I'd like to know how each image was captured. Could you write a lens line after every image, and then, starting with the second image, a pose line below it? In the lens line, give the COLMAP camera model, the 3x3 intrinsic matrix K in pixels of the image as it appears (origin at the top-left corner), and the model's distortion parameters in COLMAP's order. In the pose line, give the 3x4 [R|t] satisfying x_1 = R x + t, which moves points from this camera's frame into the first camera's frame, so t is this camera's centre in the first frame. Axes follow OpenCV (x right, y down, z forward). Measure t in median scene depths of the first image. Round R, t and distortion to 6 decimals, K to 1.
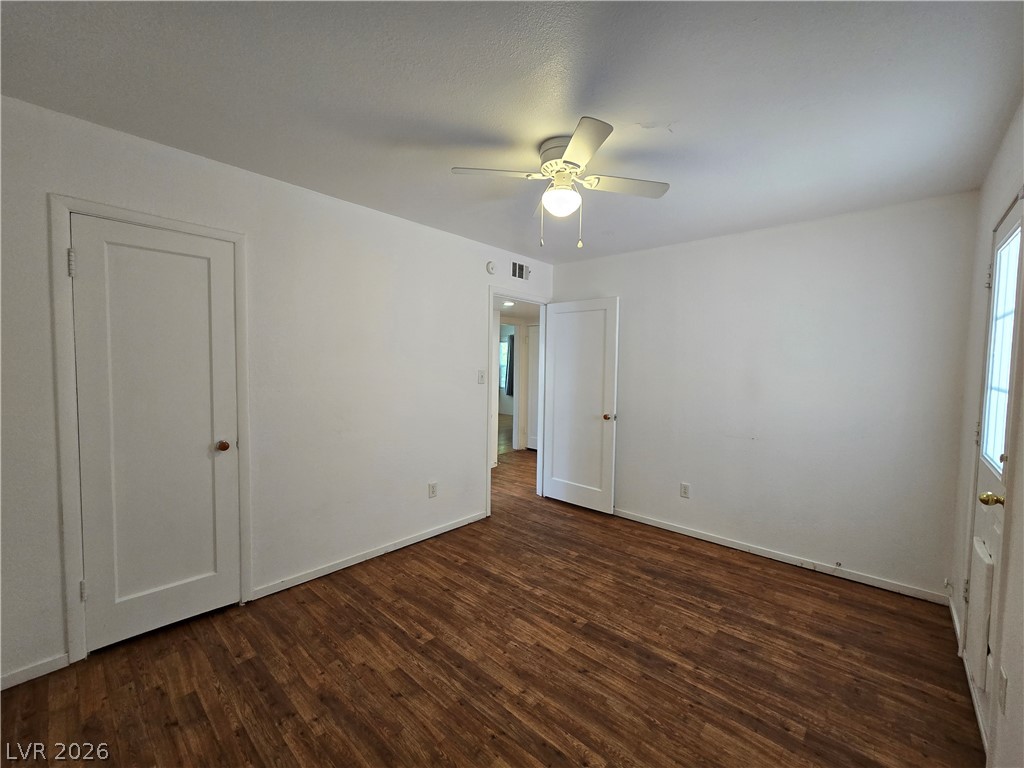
lens RADIAL K [[424.5, 0, 517.4], [0, 424.5, 383.5], [0, 0, 1]] dist [0.003929, 0.001072]
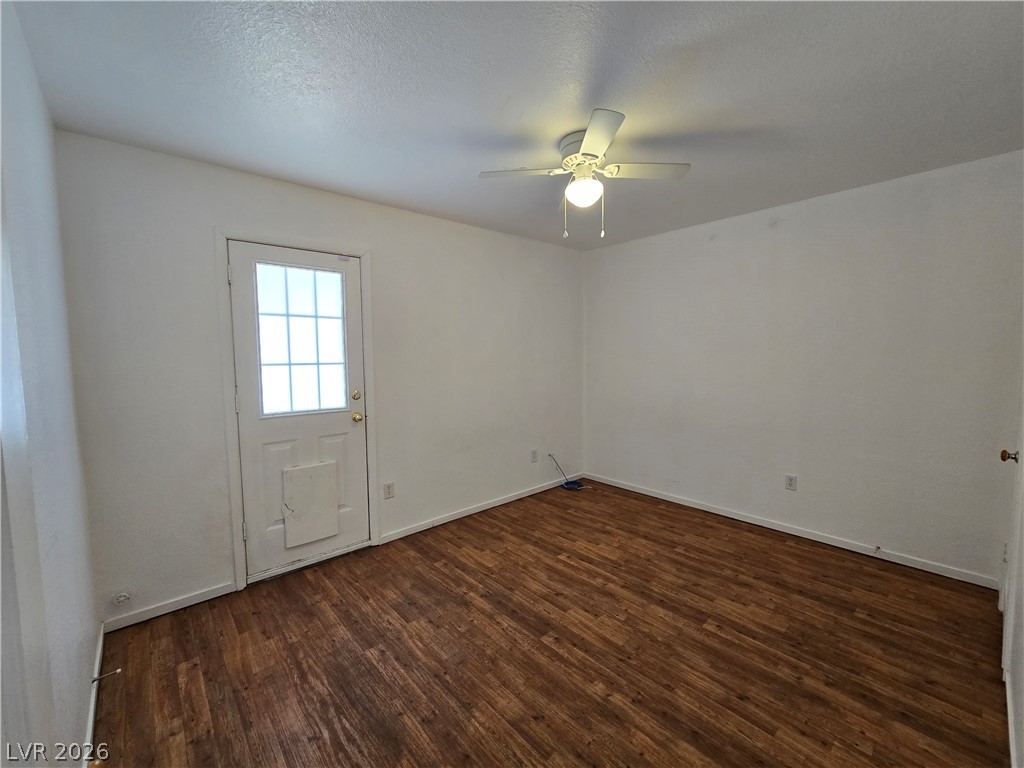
lens RADIAL K [[424.5, 0, 517.4], [0, 424.5, 383.5], [0, 0, 1]] dist [0.003929, 0.001072]
pose [[-0.994610, -0.016248, 0.102407, 0.140839], [-0.003546, 0.992399, 0.123011, -0.084741], [-0.103627, 0.121985, -0.987107, 1.938828]]
